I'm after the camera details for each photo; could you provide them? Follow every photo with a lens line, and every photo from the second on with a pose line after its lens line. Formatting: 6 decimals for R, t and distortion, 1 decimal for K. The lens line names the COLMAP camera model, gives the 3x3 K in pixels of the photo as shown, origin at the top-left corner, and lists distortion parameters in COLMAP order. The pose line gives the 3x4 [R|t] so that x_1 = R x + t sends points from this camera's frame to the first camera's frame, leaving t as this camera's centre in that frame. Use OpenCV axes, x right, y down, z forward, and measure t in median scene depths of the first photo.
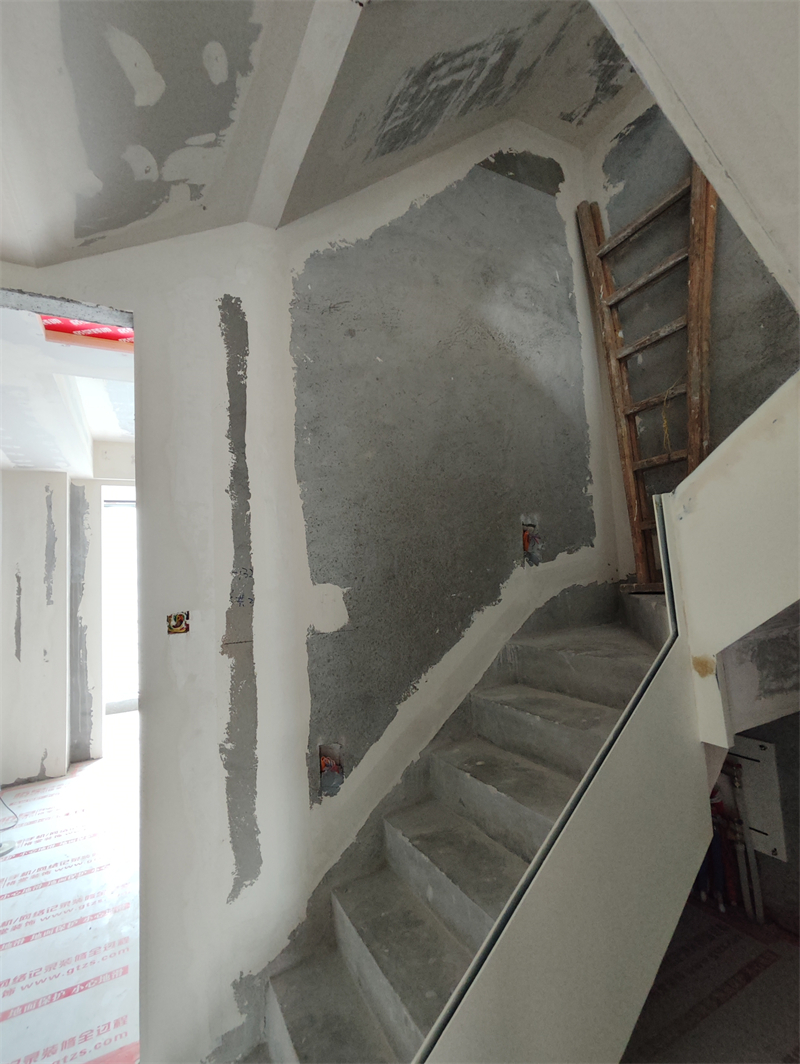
lens RADIAL K [[486.1, 0, 398.1], [0, 486.1, 527.5], [0, 0, 1]] dist [-0.007560, 0.006063]
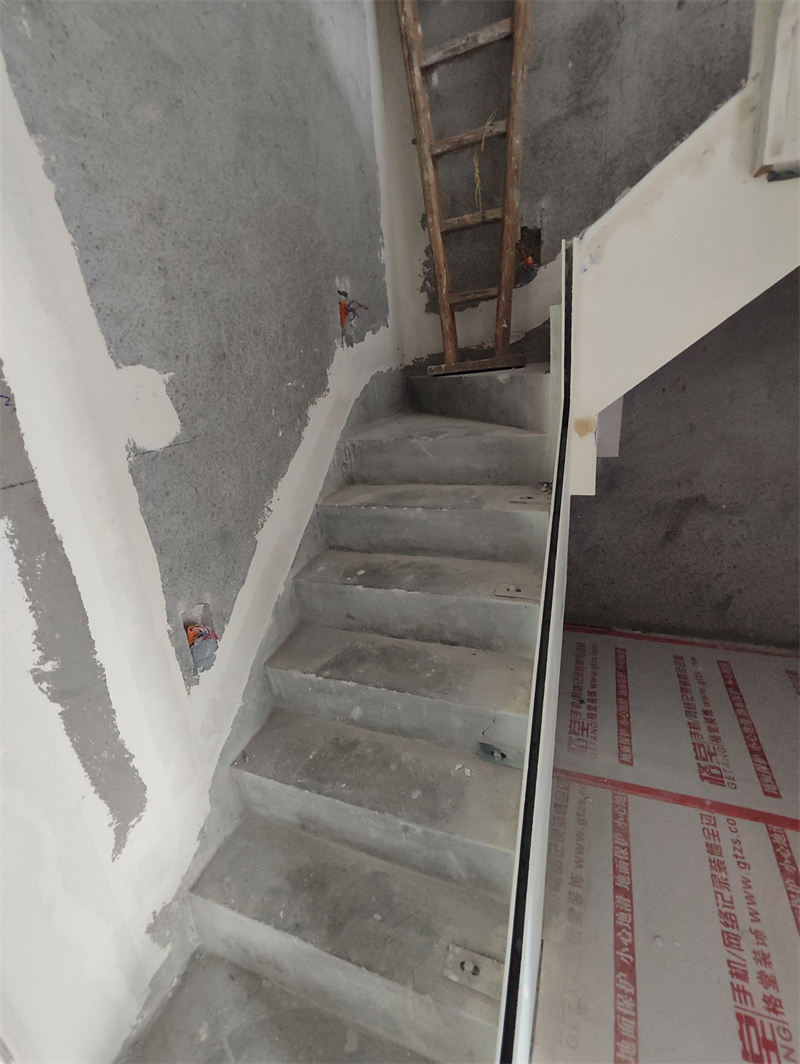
lens RADIAL K [[486.1, 0, 398.1], [0, 486.1, 527.5], [0, 0, 1]] dist [-0.007560, 0.006063]
pose [[0.772776, -0.228159, 0.592251, -0.276763], [-0.003548, 0.931583, 0.363513, 0.080132], [-0.634669, -0.283015, 0.719095, 0.323354]]
